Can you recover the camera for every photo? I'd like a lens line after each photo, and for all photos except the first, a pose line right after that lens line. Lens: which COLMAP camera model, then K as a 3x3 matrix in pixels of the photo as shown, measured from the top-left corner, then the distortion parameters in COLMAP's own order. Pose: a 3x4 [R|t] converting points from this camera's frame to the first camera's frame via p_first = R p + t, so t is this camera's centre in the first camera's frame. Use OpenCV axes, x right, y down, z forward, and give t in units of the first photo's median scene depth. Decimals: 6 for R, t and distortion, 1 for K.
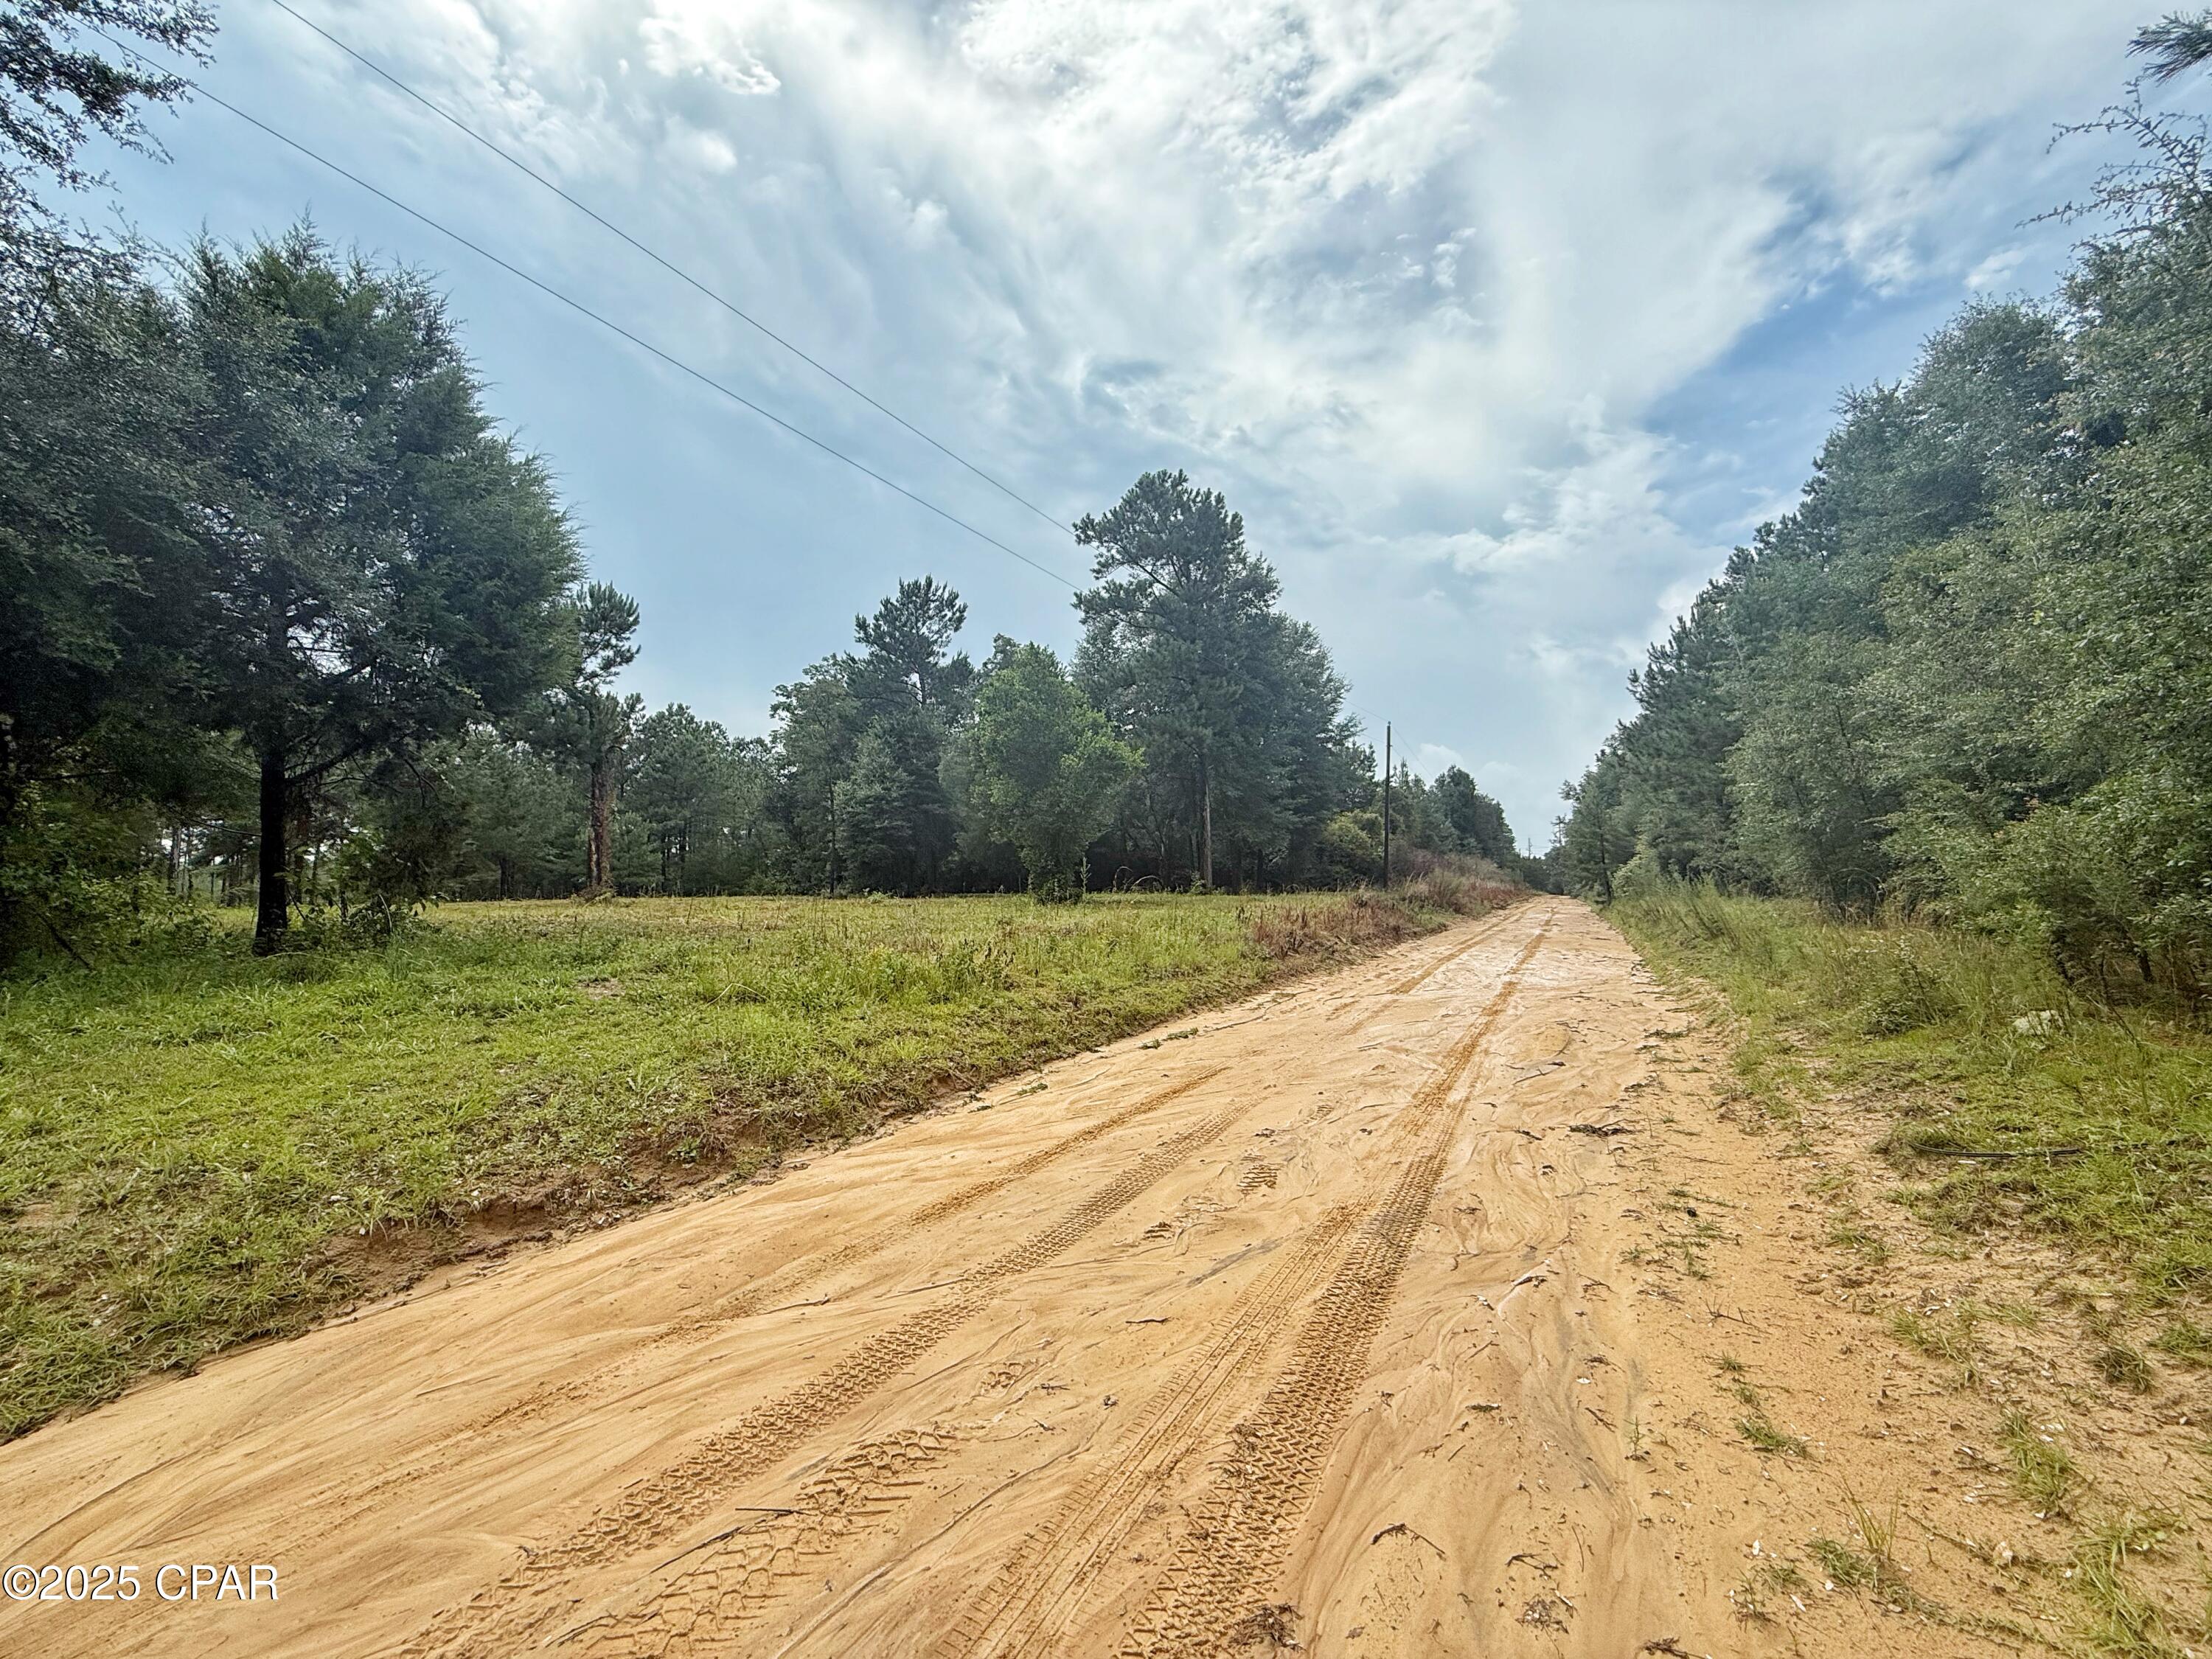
lens RADIAL K [[880.3, 0, 1100.1], [0, 880.3, 827.4], [0, 0, 1]] dist [-0.000421, -0.000175]
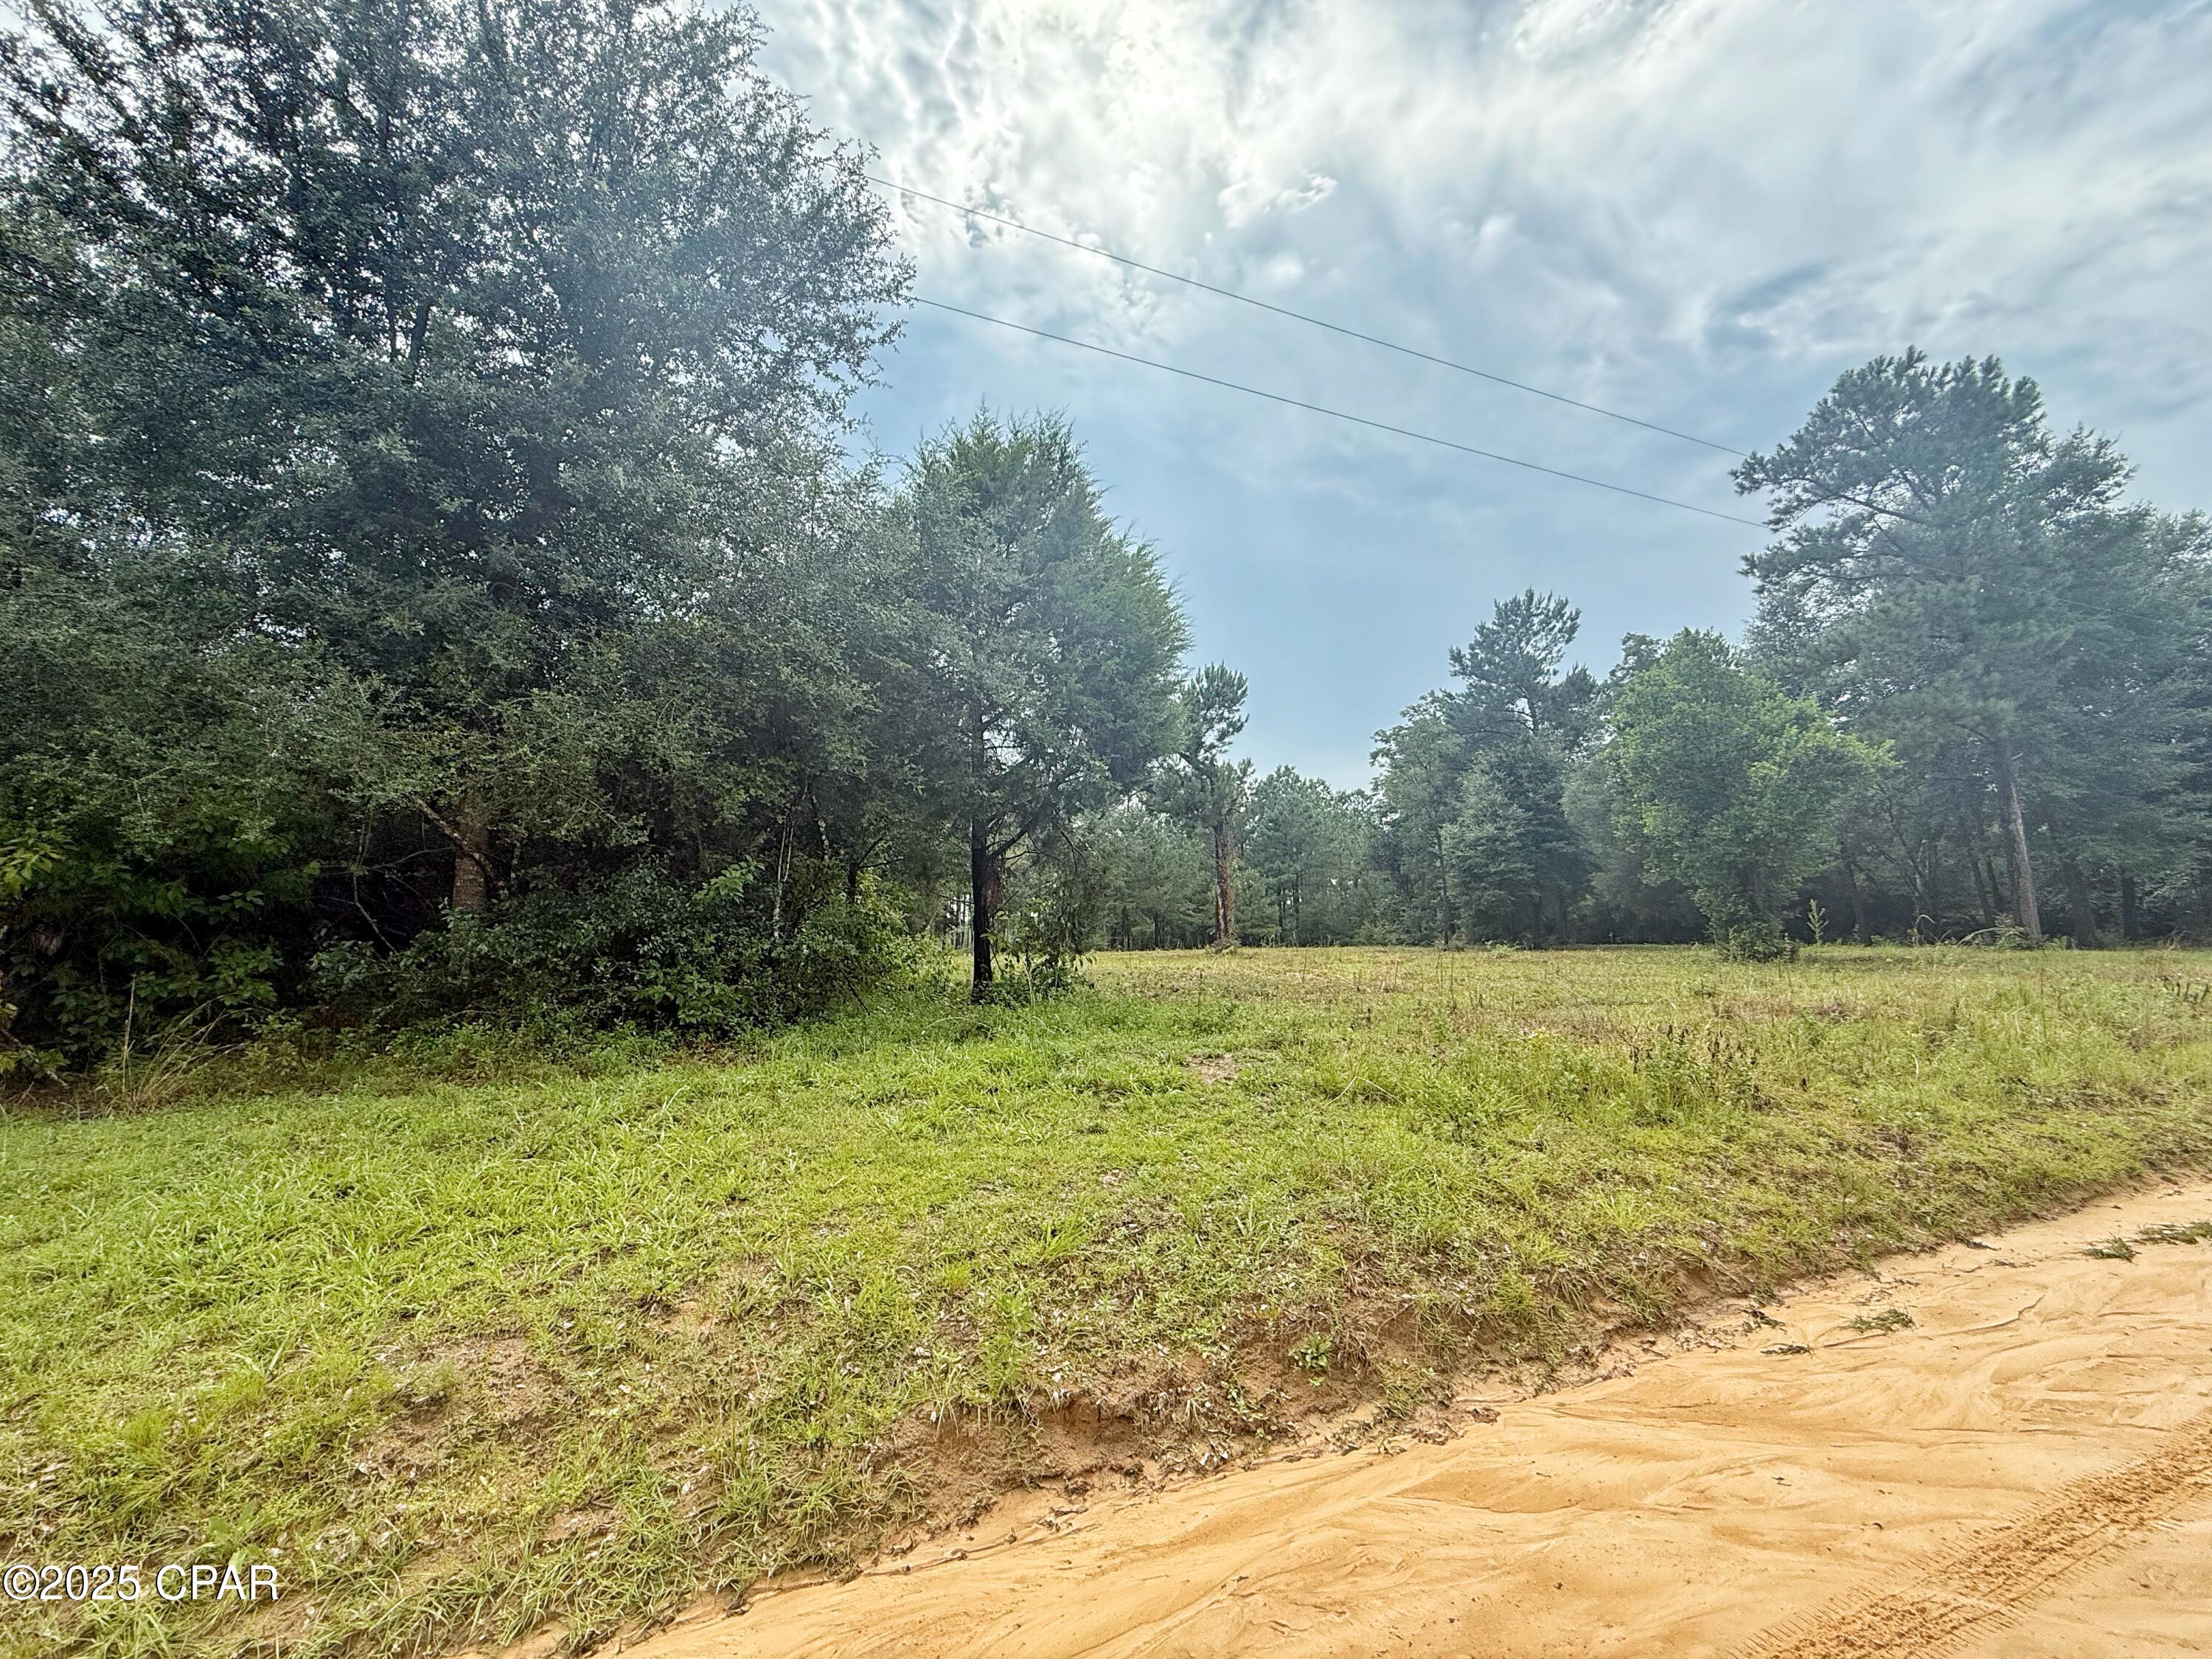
lens RADIAL K [[880.3, 0, 1100.1], [0, 880.3, 827.4], [0, 0, 1]] dist [-0.000421, -0.000175]
pose [[0.788322, -0.079698, -0.610079, -0.026857], [0.046413, 0.996453, -0.070198, -0.000703], [0.613510, 0.027023, 0.789225, 0.061983]]
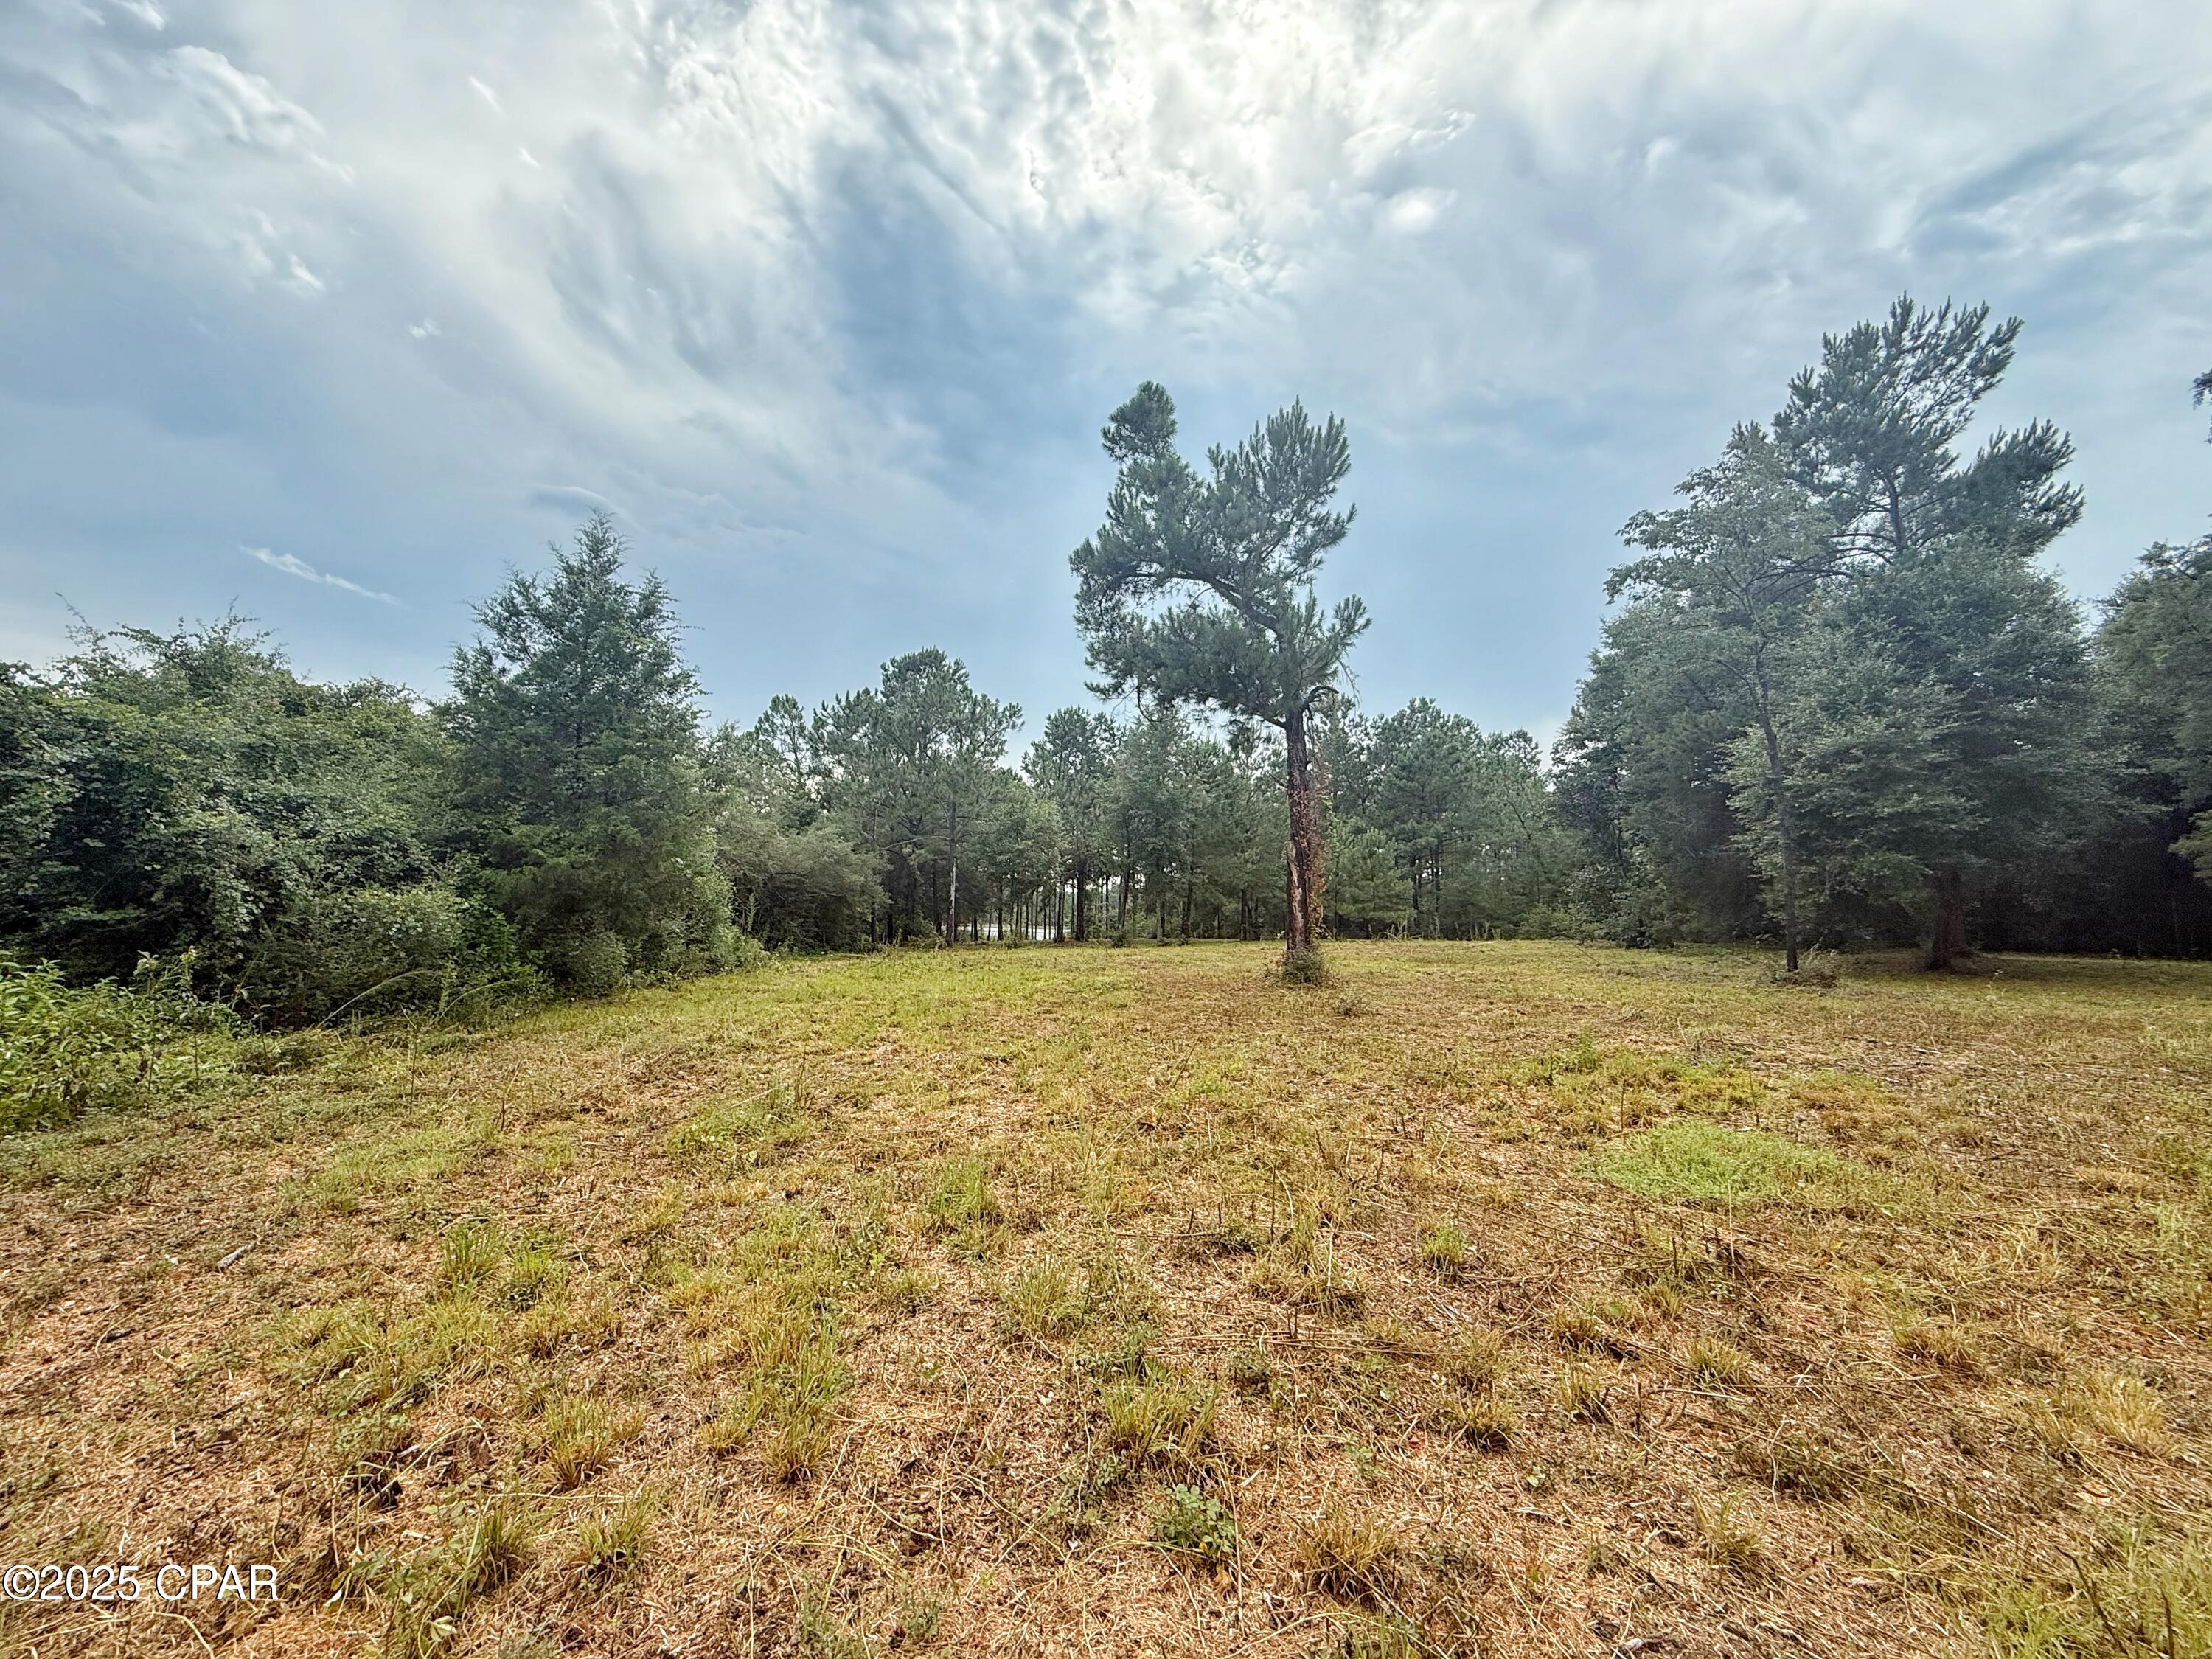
lens RADIAL K [[880.3, 0, 1100.1], [0, 880.3, 827.4], [0, 0, 1]] dist [-0.000421, -0.000175]
pose [[0.695847, -0.061685, -0.715536, -0.410268], [0.042274, 0.998095, -0.044933, 0.018399], [0.716945, 0.001017, 0.697129, 0.816489]]
